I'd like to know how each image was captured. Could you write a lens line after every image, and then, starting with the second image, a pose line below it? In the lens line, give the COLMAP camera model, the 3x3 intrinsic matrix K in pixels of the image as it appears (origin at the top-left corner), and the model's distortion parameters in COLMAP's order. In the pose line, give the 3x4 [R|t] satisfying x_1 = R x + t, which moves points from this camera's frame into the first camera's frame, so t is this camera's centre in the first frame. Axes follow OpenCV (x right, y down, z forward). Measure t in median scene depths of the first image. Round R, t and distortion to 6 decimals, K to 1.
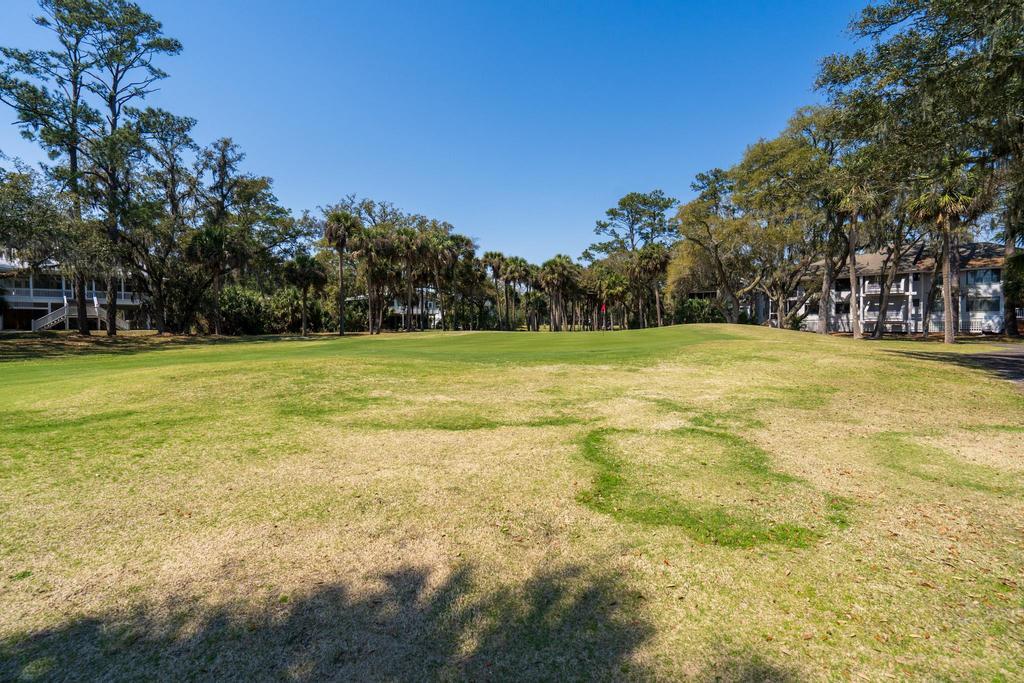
lens RADIAL K [[470.0, 0, 504.7], [0, 470.0, 330.2], [0, 0, 1]] dist [0.014558, 0.001690]
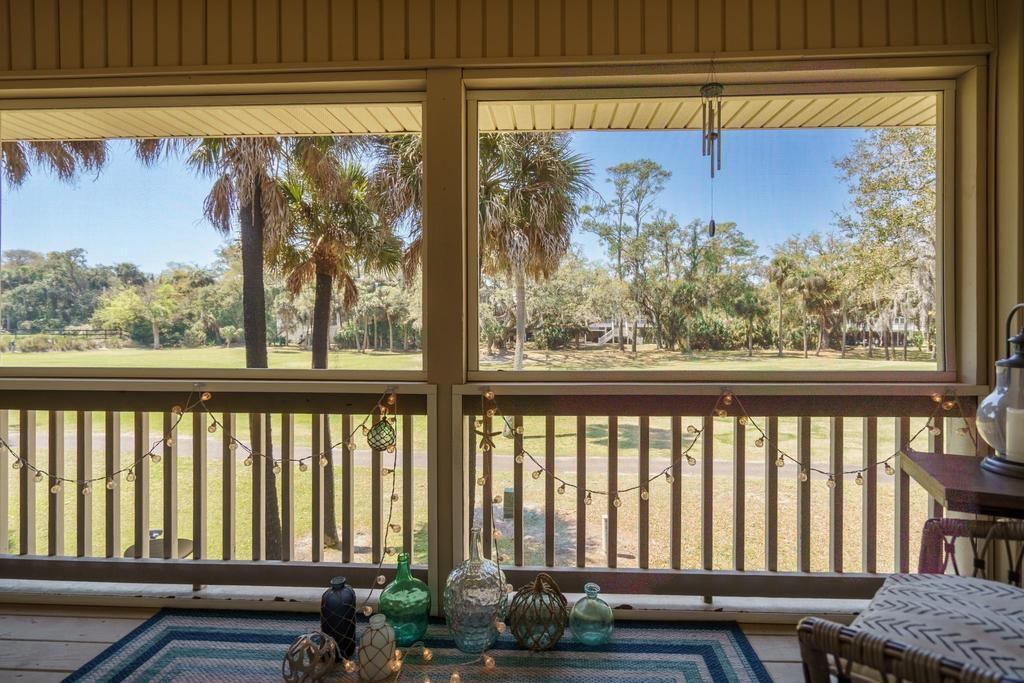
lens RADIAL K [[470.0, 0, 525.6], [0, 470.0, 323.7], [0, 0, 1]] dist [0.014558, 0.001690]
pose [[0.611747, -0.004754, -0.791039, 0.229799], [-0.010106, 0.999853, -0.013824, -0.050645], [0.790989, 0.016452, 0.611609, -0.294077]]
